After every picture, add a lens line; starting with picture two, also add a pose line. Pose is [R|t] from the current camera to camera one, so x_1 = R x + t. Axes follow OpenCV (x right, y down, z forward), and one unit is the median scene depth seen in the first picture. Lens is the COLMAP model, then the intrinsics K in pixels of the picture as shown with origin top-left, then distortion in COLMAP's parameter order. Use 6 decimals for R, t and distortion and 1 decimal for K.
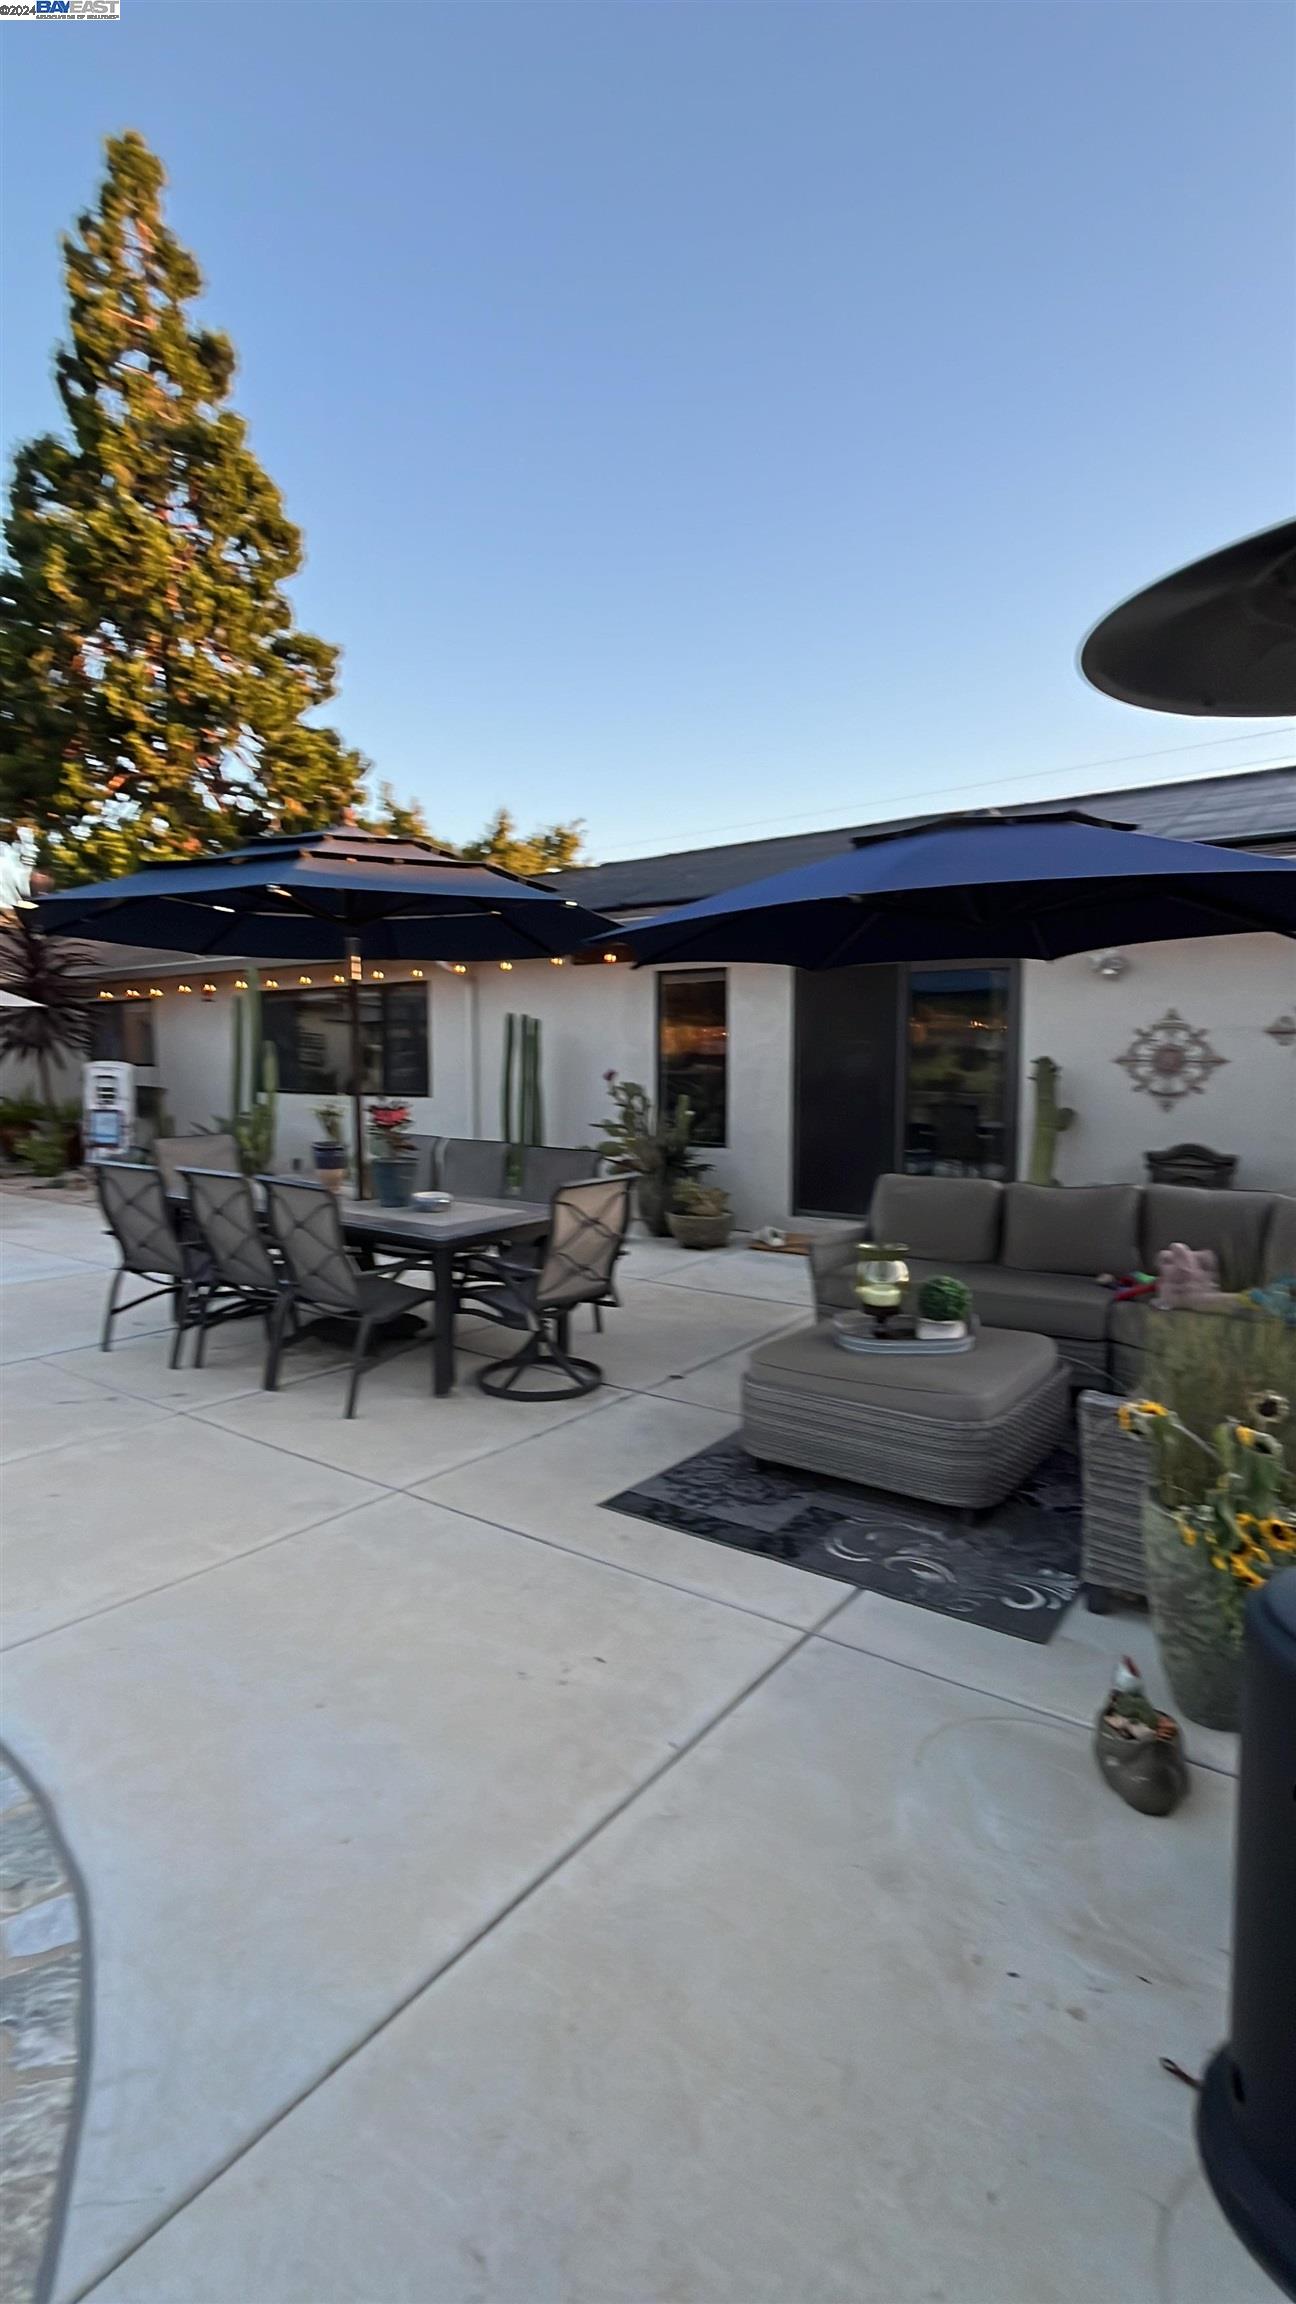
lens RADIAL K [[1075.0, 0, 645.7], [0, 1075.0, 1143.6], [0, 0, 1]] dist [-0.002958, -0.000076]
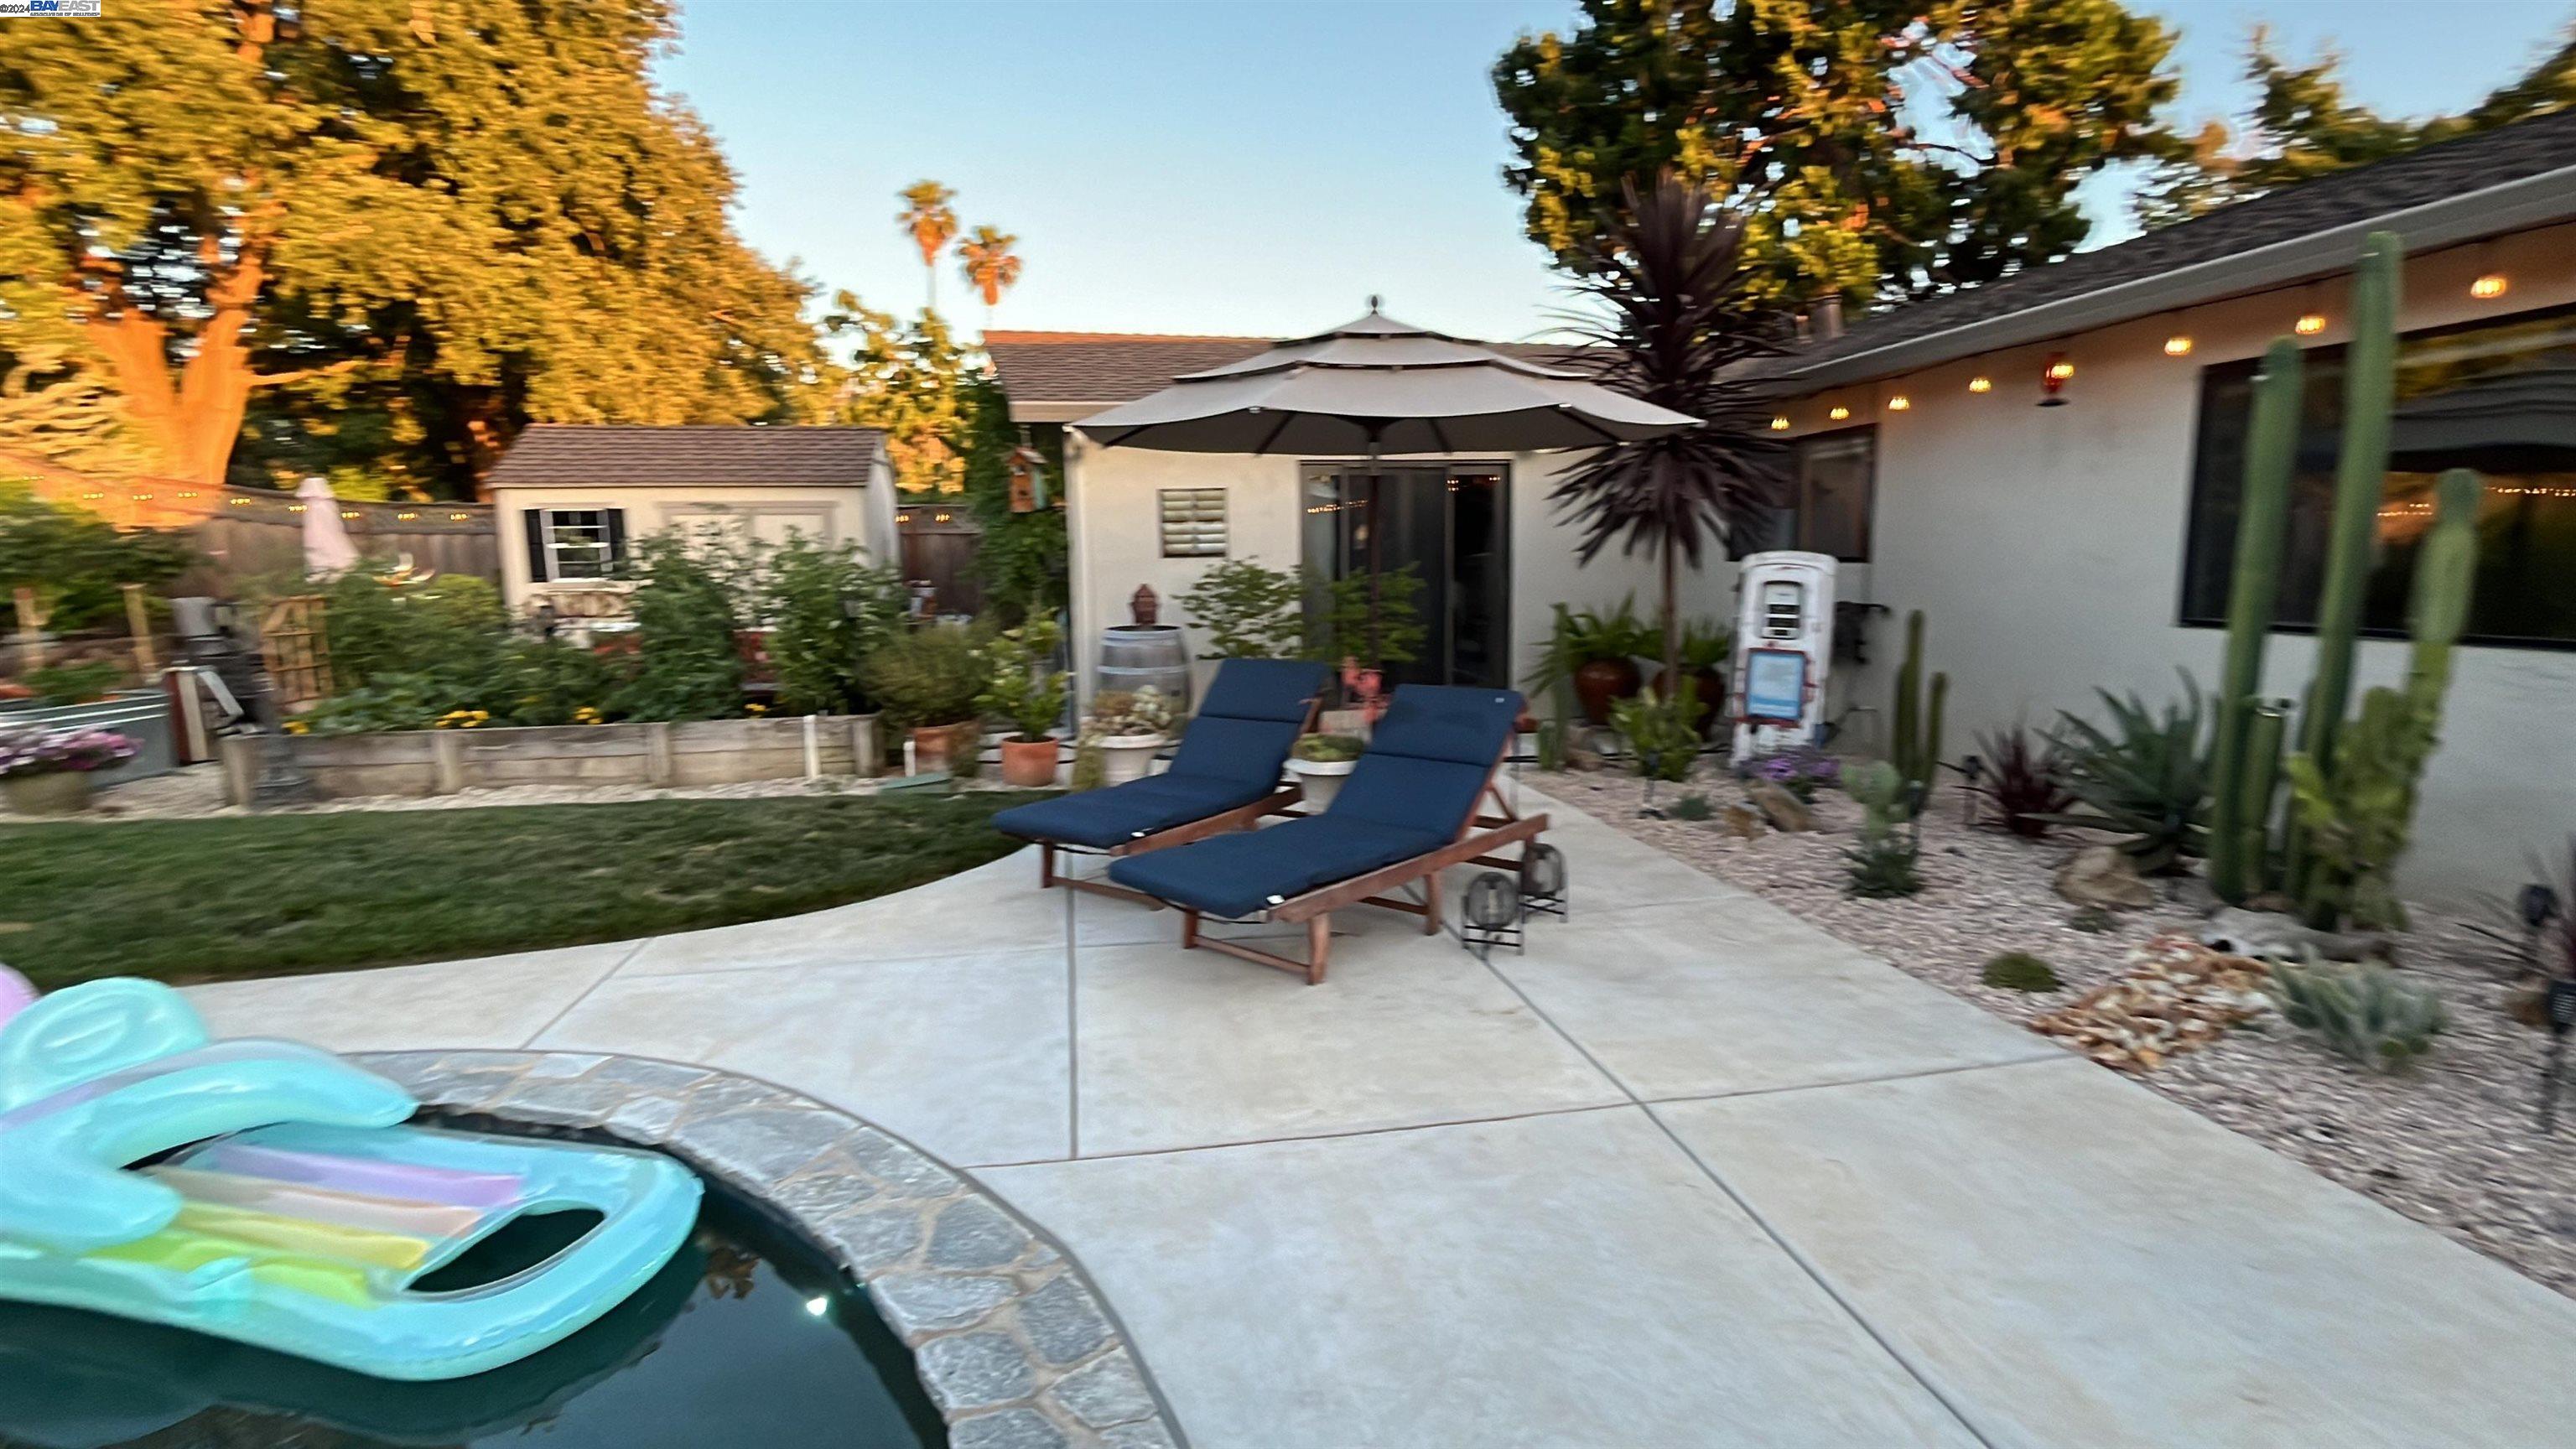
lens RADIAL K [[1201.9, 0, 1279.6], [0, 1201.9, 731.1], [0, 0, 1]] dist [-0.002958, -0.000076]
pose [[0.721236, 0.094930, -0.686153, -0.372573], [-0.049502, 0.995096, 0.085639, -0.039839], [0.690918, -0.027800, 0.722399, 0.573942]]
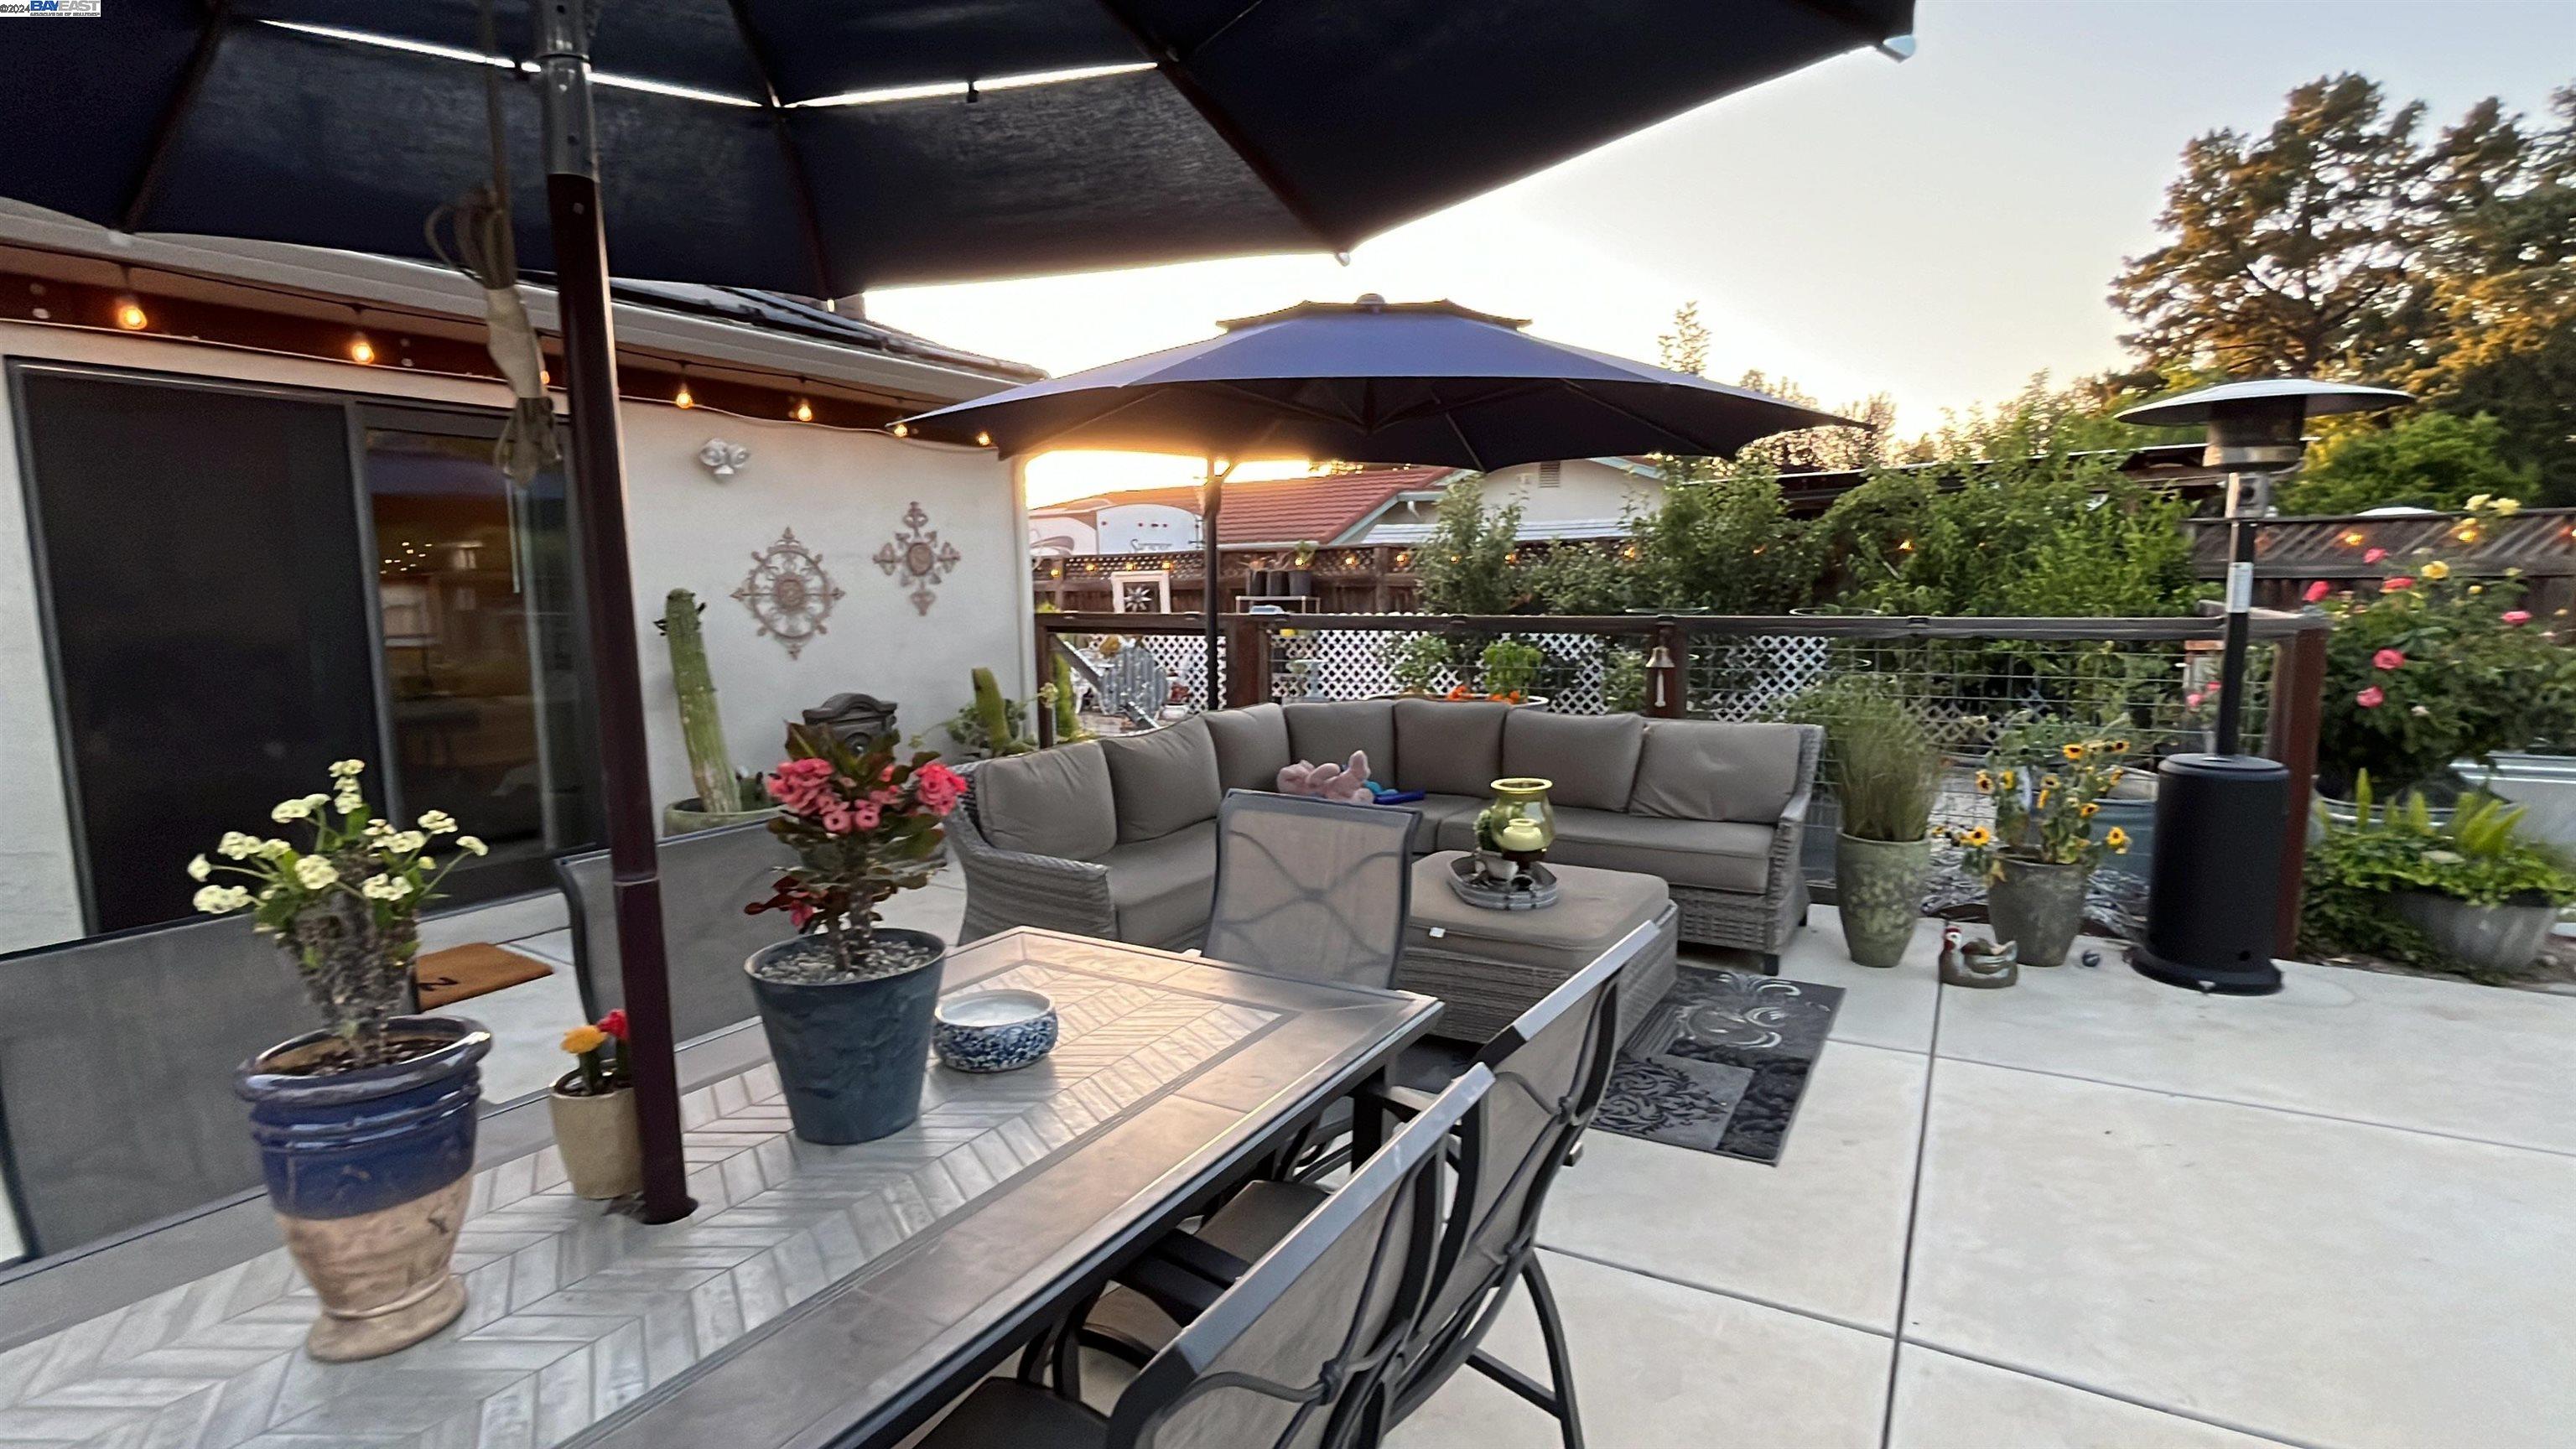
lens RADIAL K [[1201.9, 0, 1274.4], [0, 1201.9, 731.0], [0, 0, 1]] dist [-0.002958, -0.000076]
pose [[-0.098465, -0.115488, 0.988416, -0.295311], [0.097086, 0.987390, 0.125040, -0.037201], [-0.990393, 0.108273, -0.086011, 0.510261]]
